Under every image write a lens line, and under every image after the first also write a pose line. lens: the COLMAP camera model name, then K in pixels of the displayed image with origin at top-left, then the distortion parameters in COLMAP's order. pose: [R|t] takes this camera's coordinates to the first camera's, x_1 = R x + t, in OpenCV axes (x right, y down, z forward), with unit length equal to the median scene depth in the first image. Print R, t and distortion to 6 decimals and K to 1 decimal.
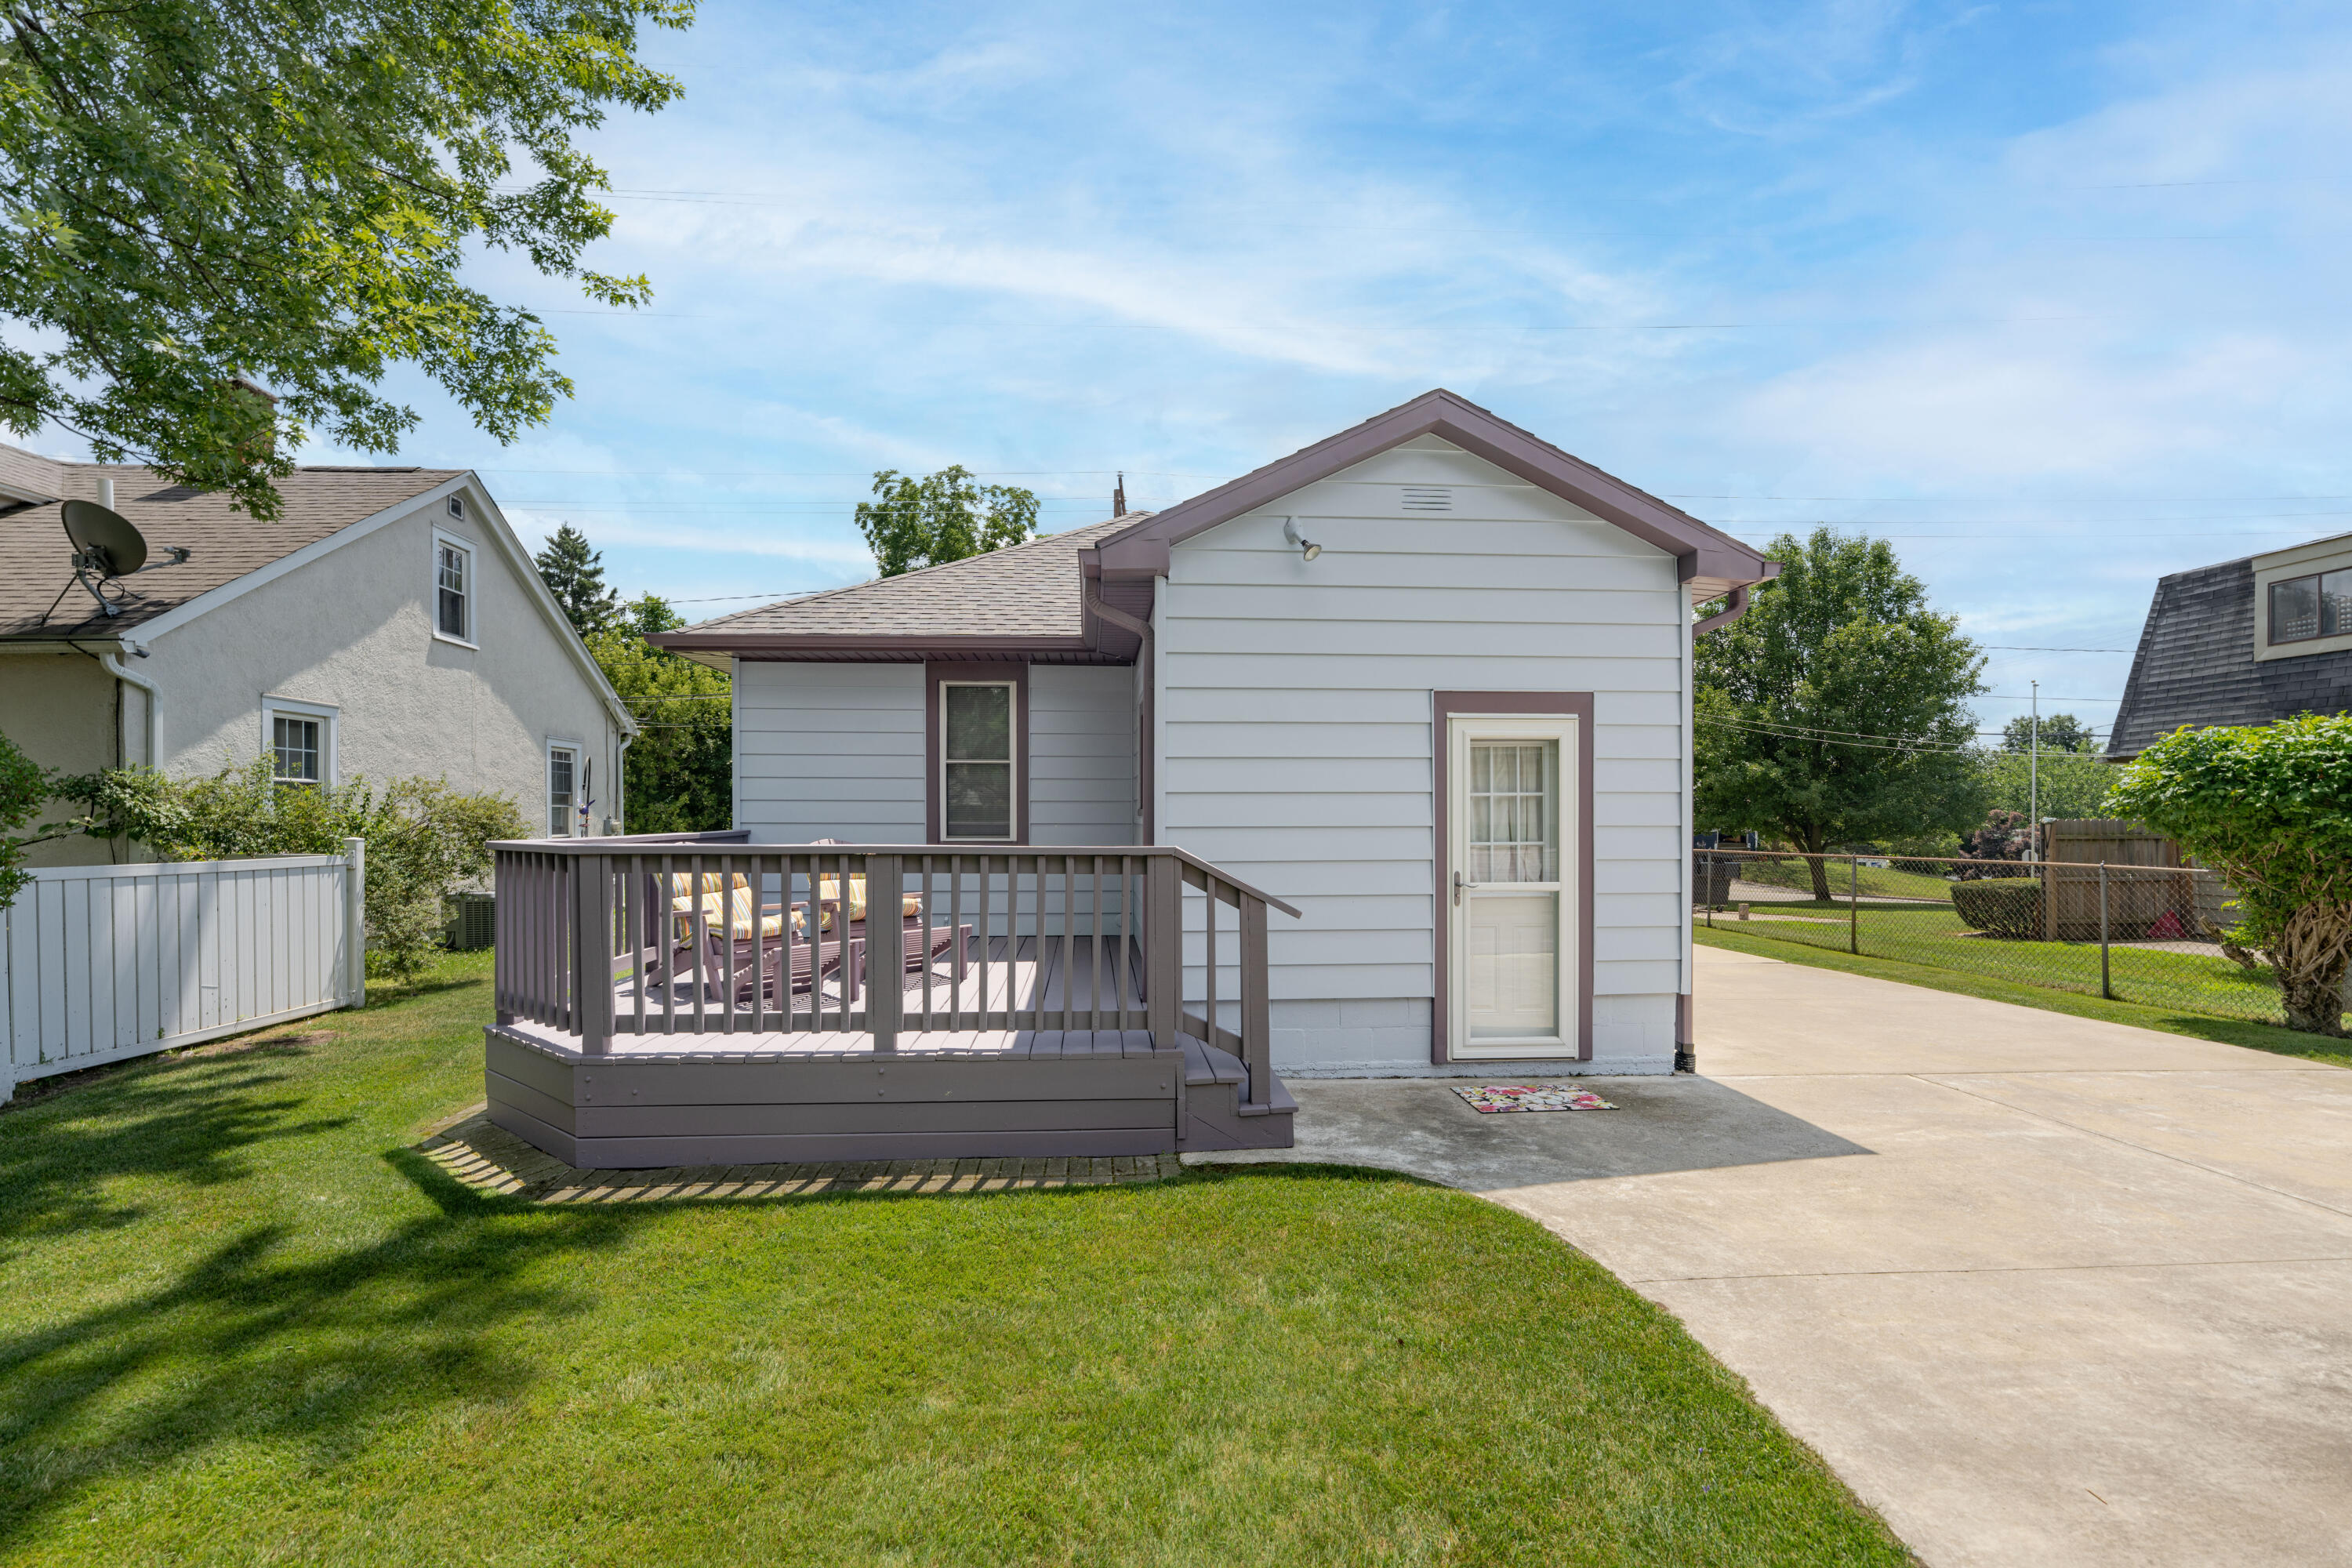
lens RADIAL K [[954.1, 0, 1174.8], [0, 954.1, 817.0], [0, 0, 1]] dist [-0.004457, -0.000352]
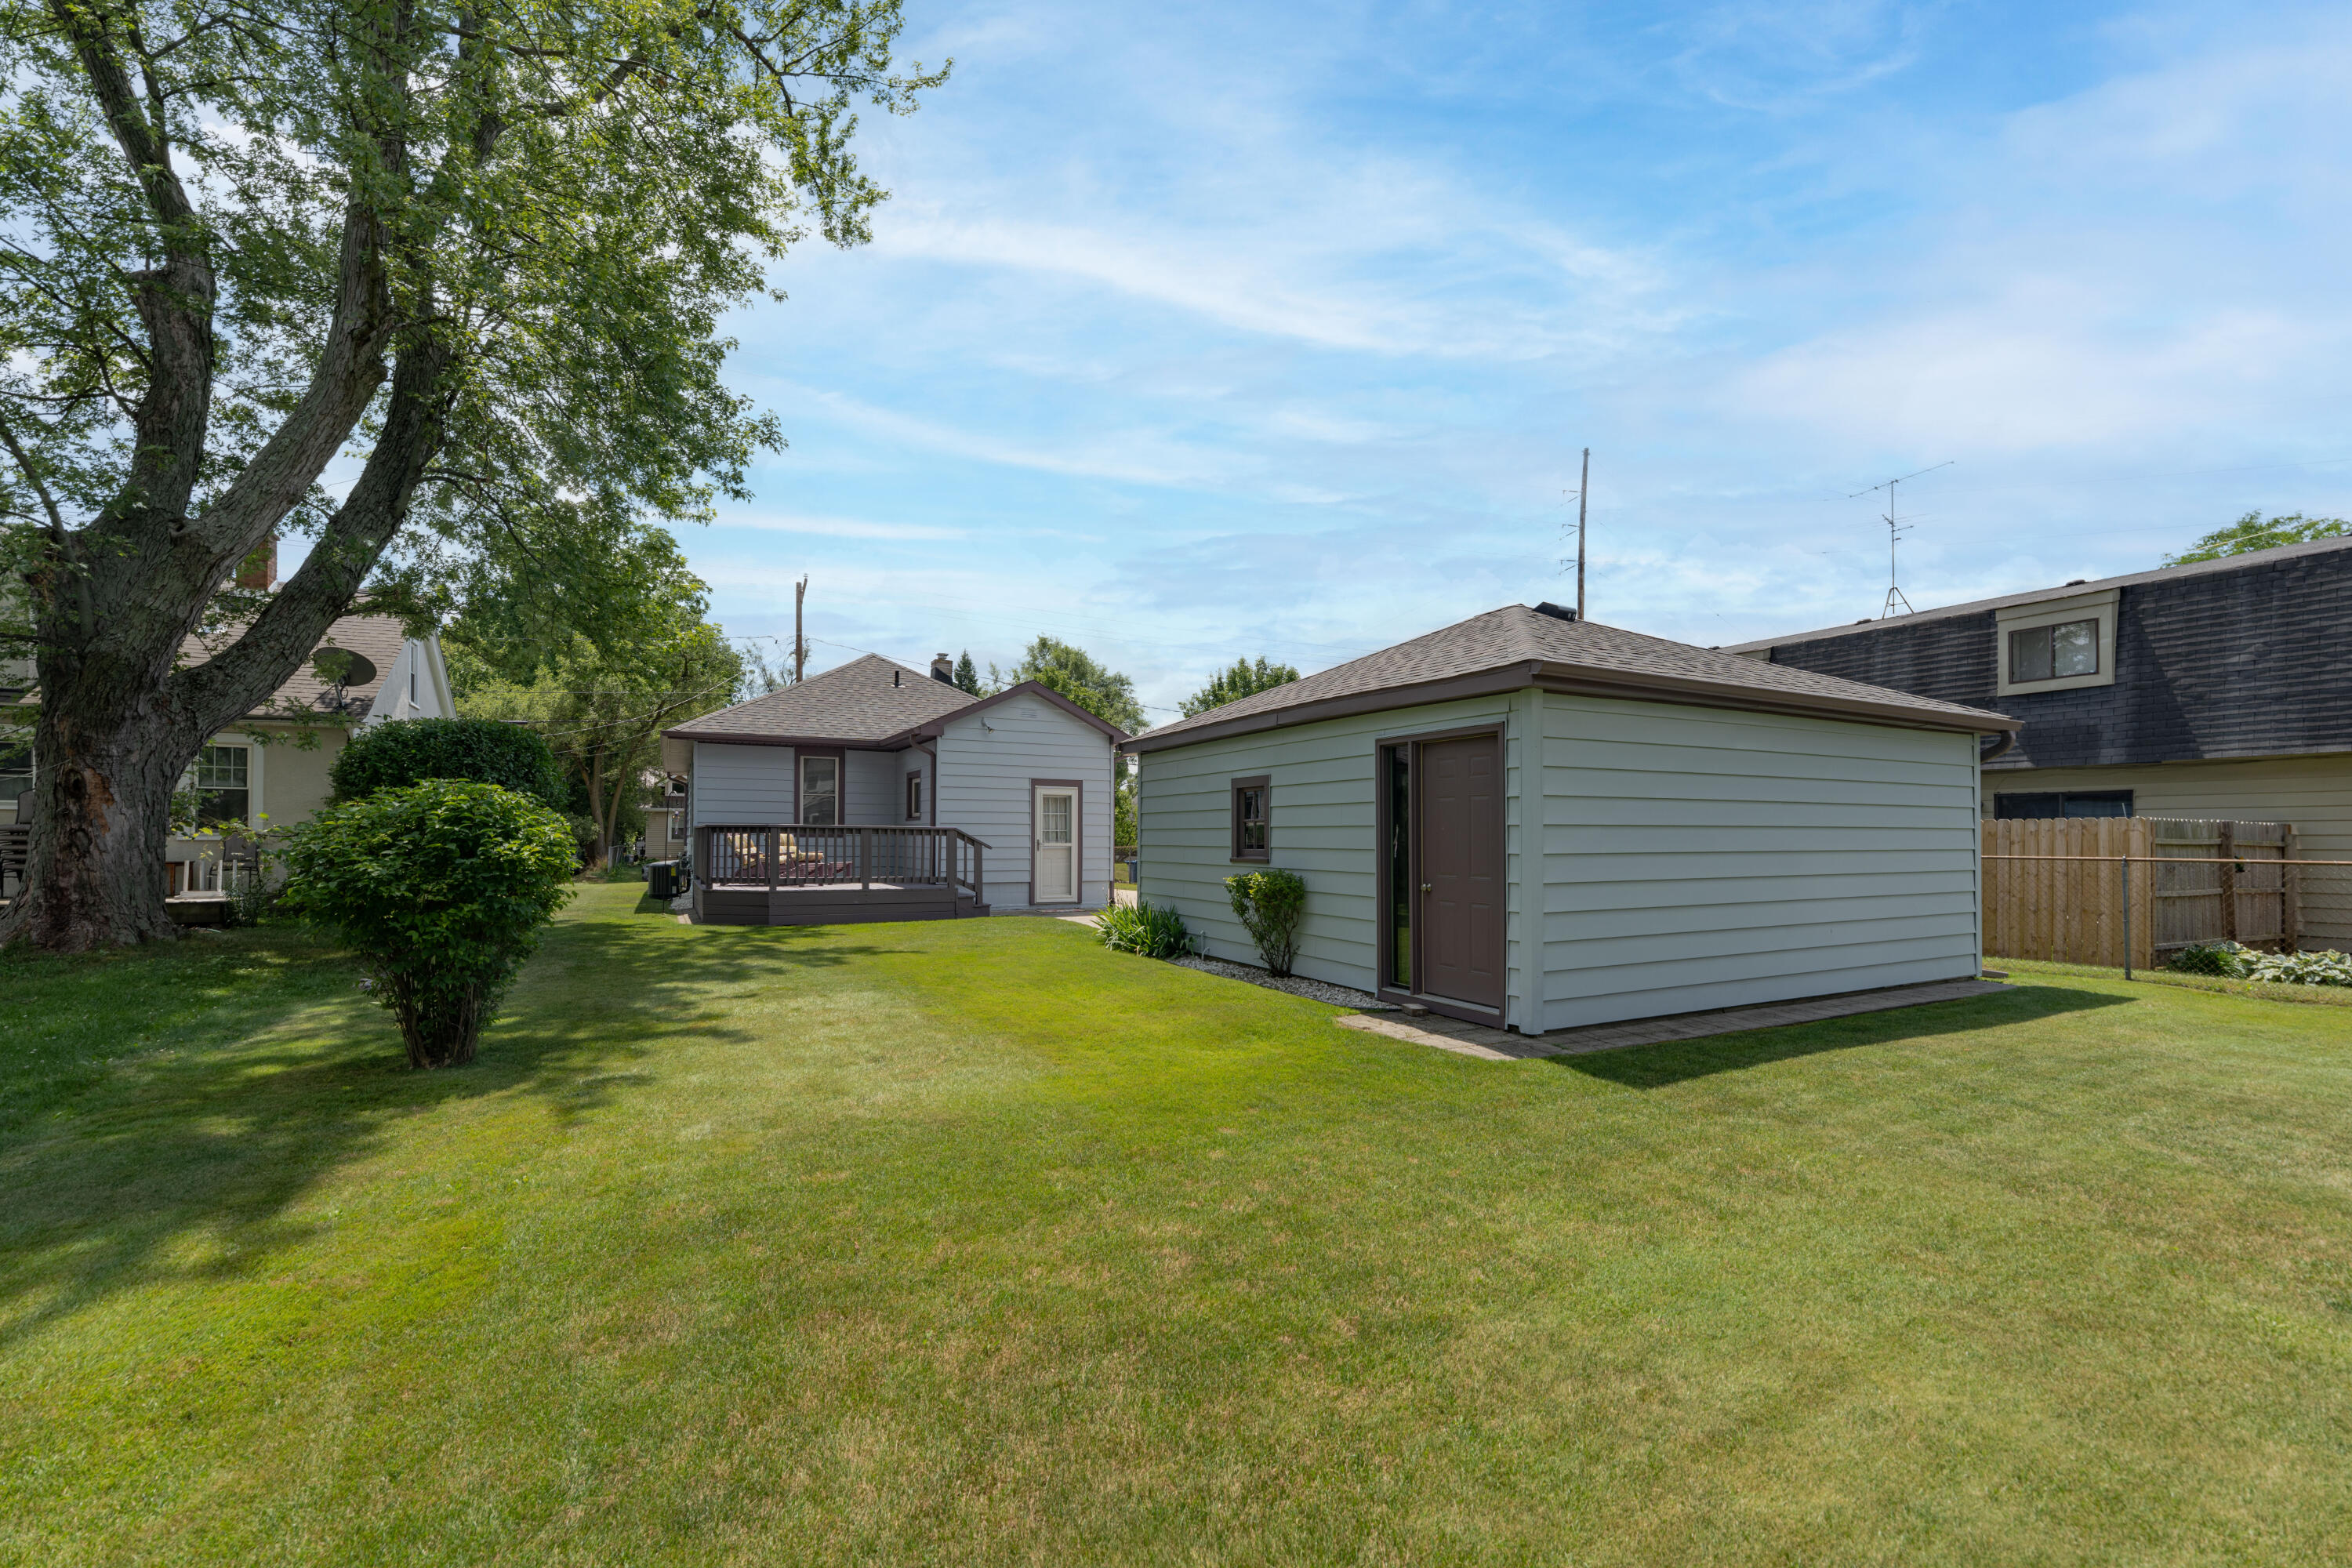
lens RADIAL K [[968.1, 0, 1172.2], [0, 968.1, 828.5], [0, 0, 1]] dist [-0.000883, -0.000240]
pose [[0.916383, 0.008792, 0.400207, -0.522452], [-0.004105, 0.999913, -0.012567, 0.058585], [-0.400283, 0.009873, 0.916339, -1.910756]]
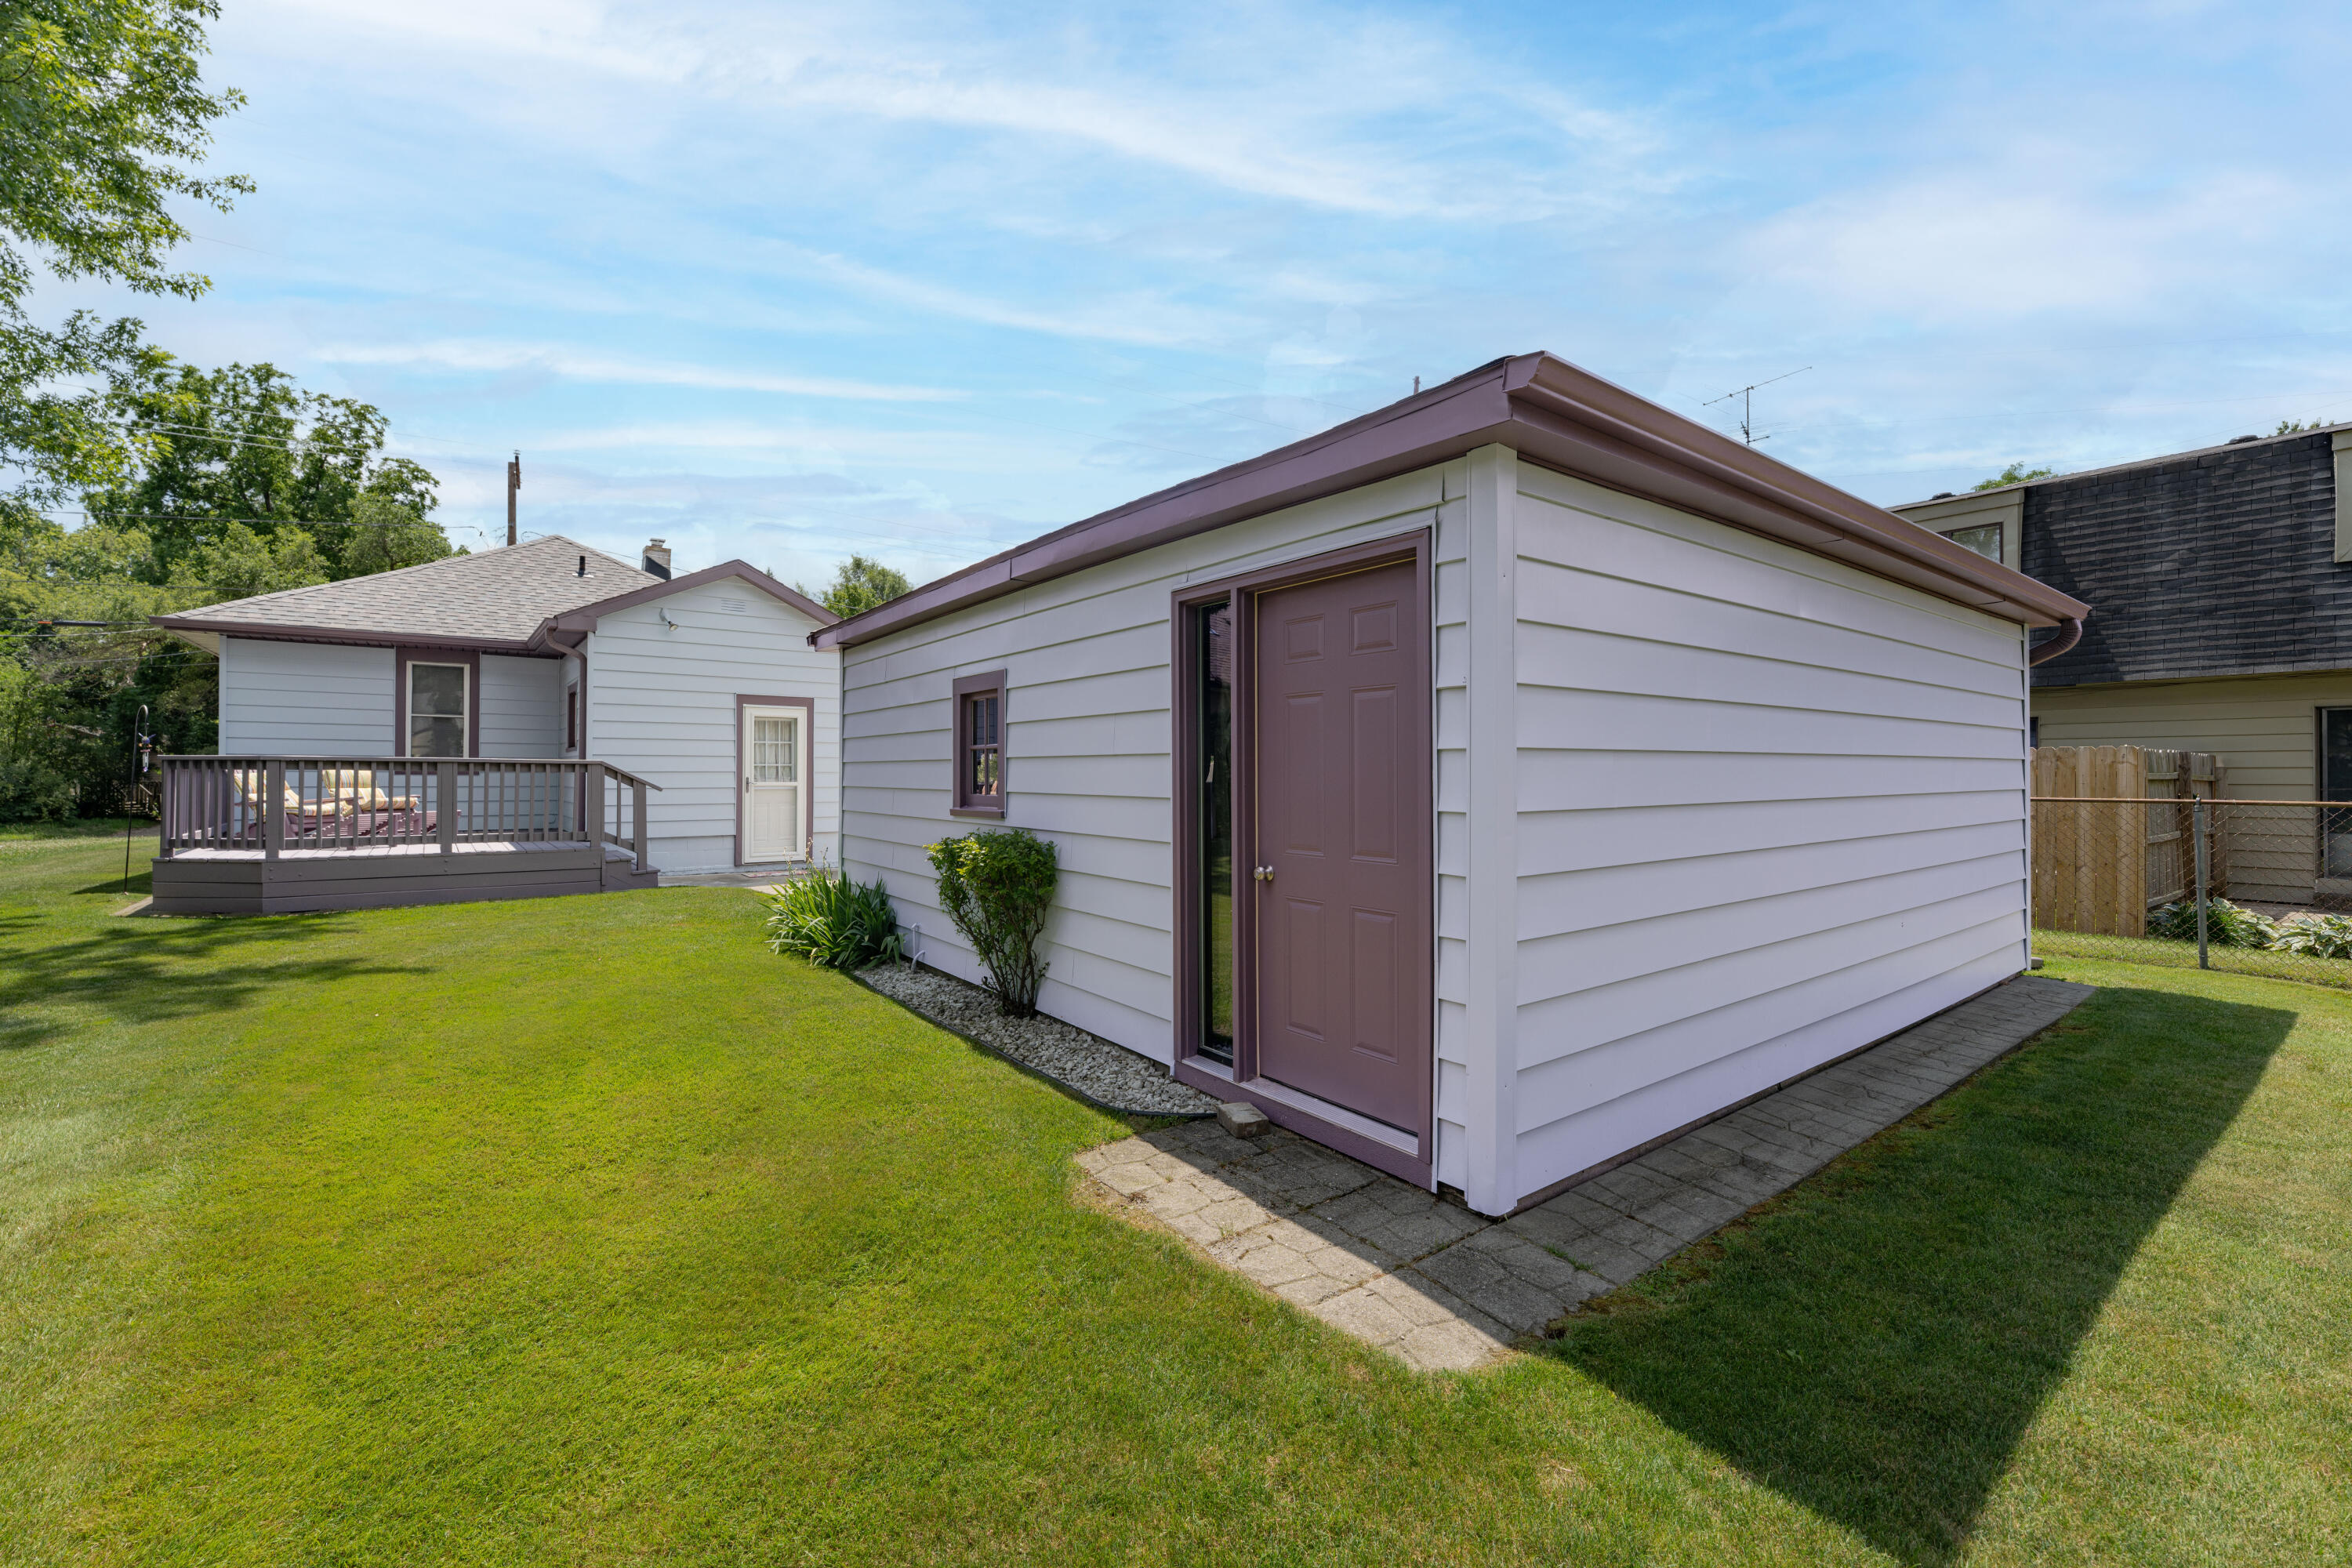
lens RADIAL K [[955.6, 0, 1161.3], [0, 955.6, 769.7], [0, 0, 1]] dist [0.000667, -0.000153]
pose [[0.843261, 0.004512, 0.537485, -0.080180], [-0.001165, 0.999978, -0.006566, 0.053120], [-0.537503, 0.004911, 0.843248, -1.344051]]
